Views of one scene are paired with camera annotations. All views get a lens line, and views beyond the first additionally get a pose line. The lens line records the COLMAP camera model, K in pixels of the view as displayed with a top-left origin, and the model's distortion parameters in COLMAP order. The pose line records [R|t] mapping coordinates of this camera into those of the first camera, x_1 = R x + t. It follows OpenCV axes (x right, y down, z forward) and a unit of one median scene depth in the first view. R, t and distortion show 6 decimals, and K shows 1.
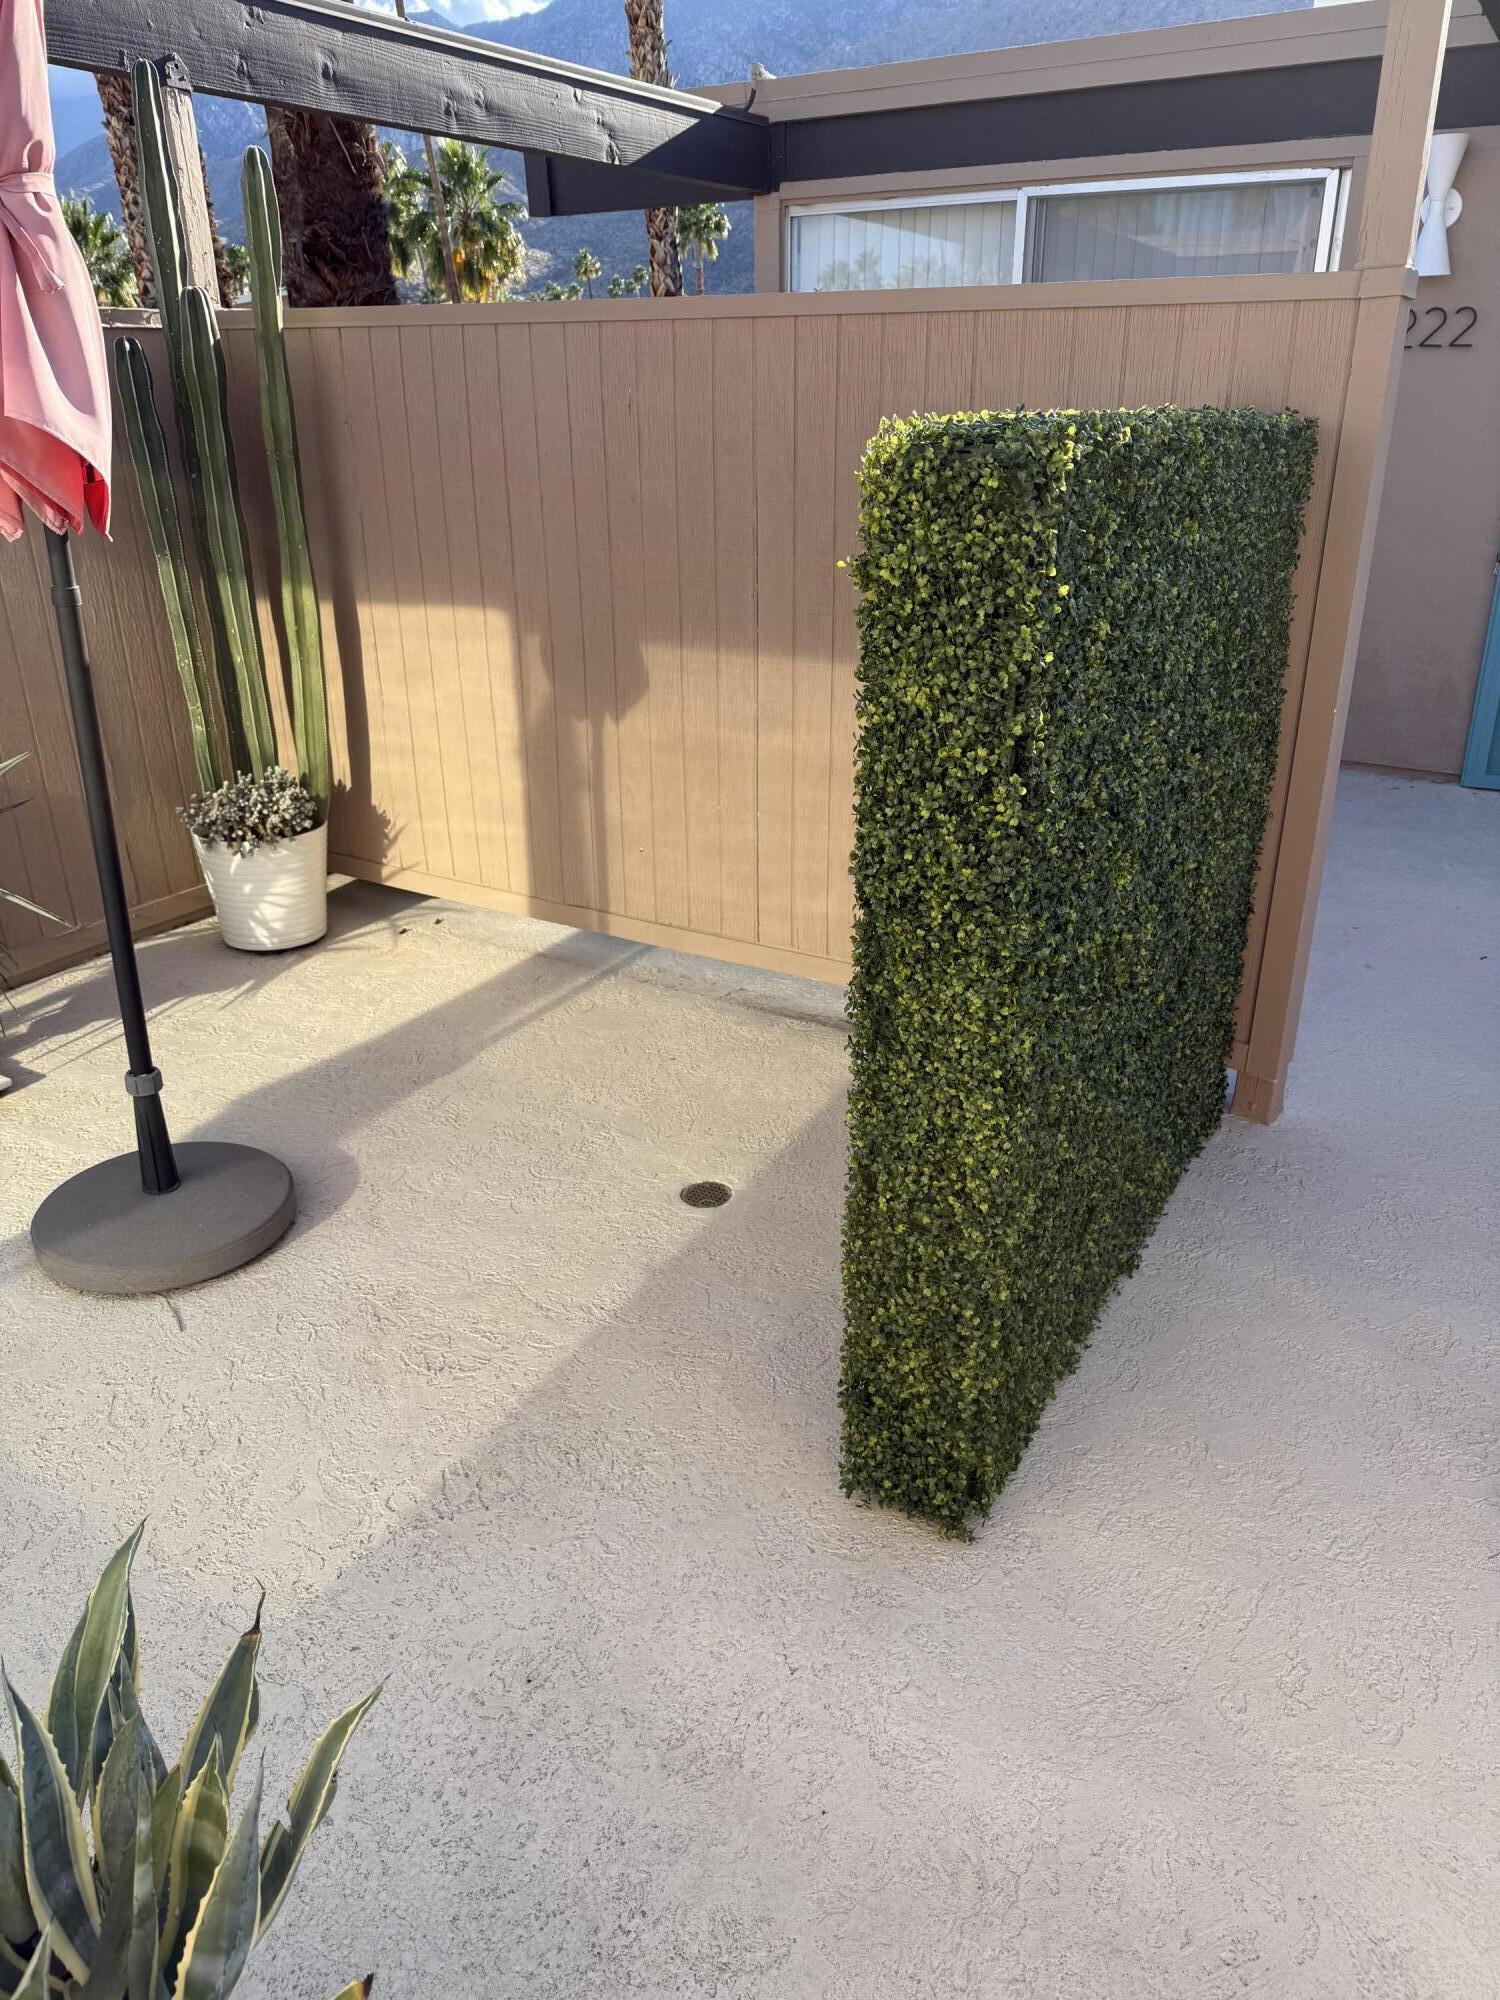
lens RADIAL K [[1449.2, 0, 749.9], [0, 1449.2, 963.7], [0, 0, 1]] dist [0.005415, 0.001792]
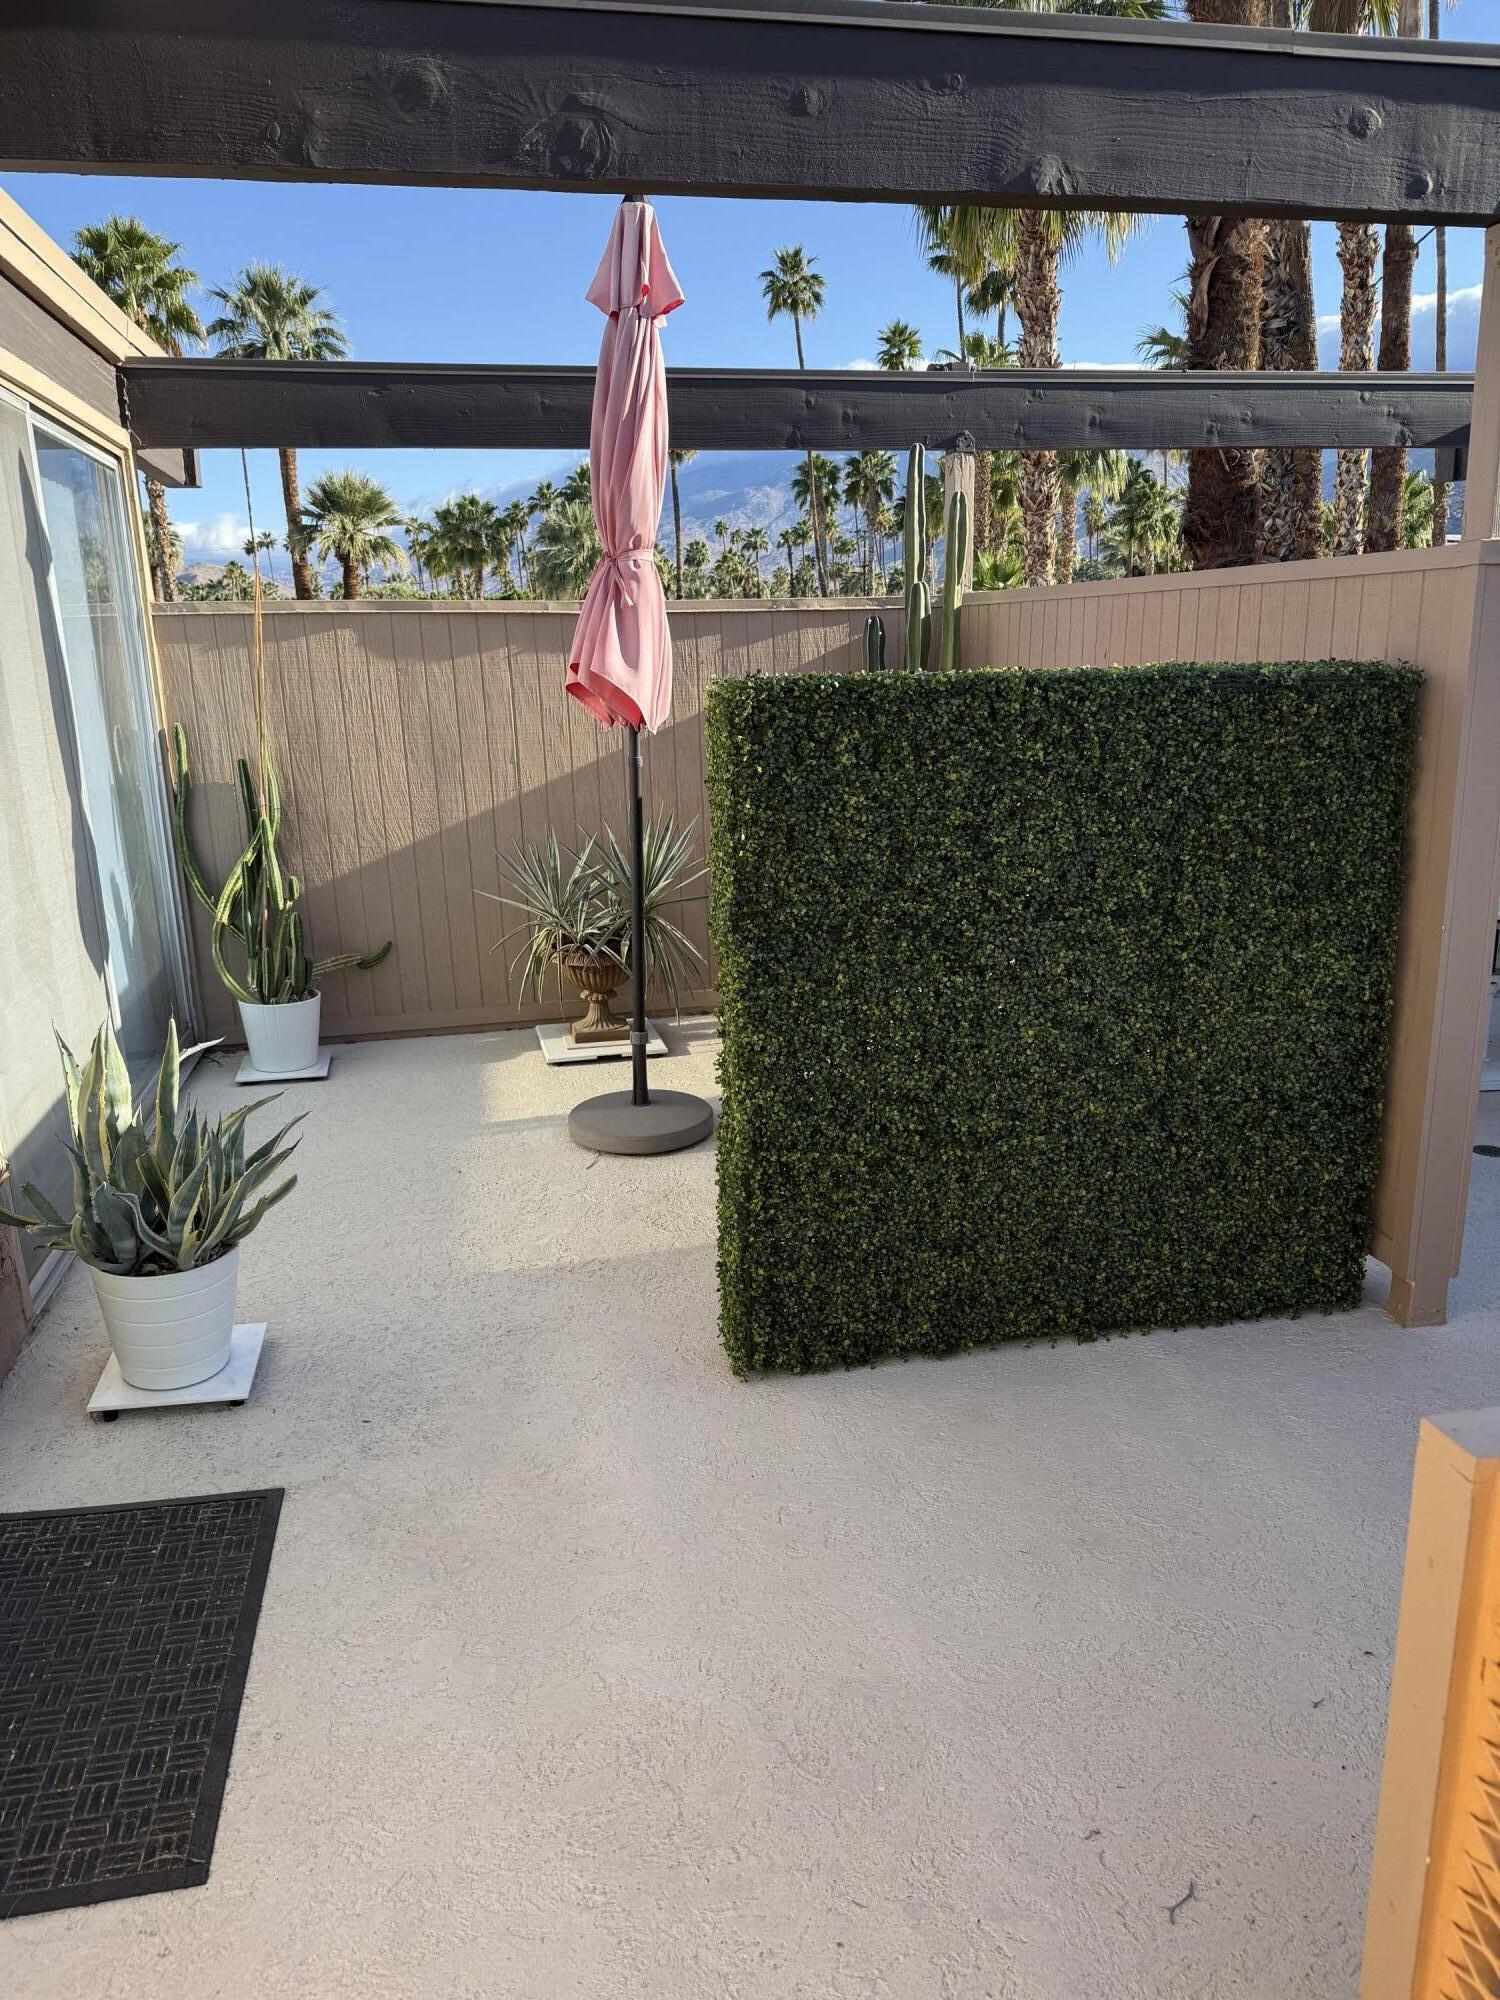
lens RADIAL K [[1386.7, 0, 750.0], [0, 1386.7, 1000.0], [0, 0, 1]] dist [-0.008580, -0.004591]
pose [[0.675077, 0.175988, -0.716449, 0.479831], [-0.254134, 0.967167, -0.001884, 0.003574], [0.692594, 0.183346, 0.697637, -0.039598]]
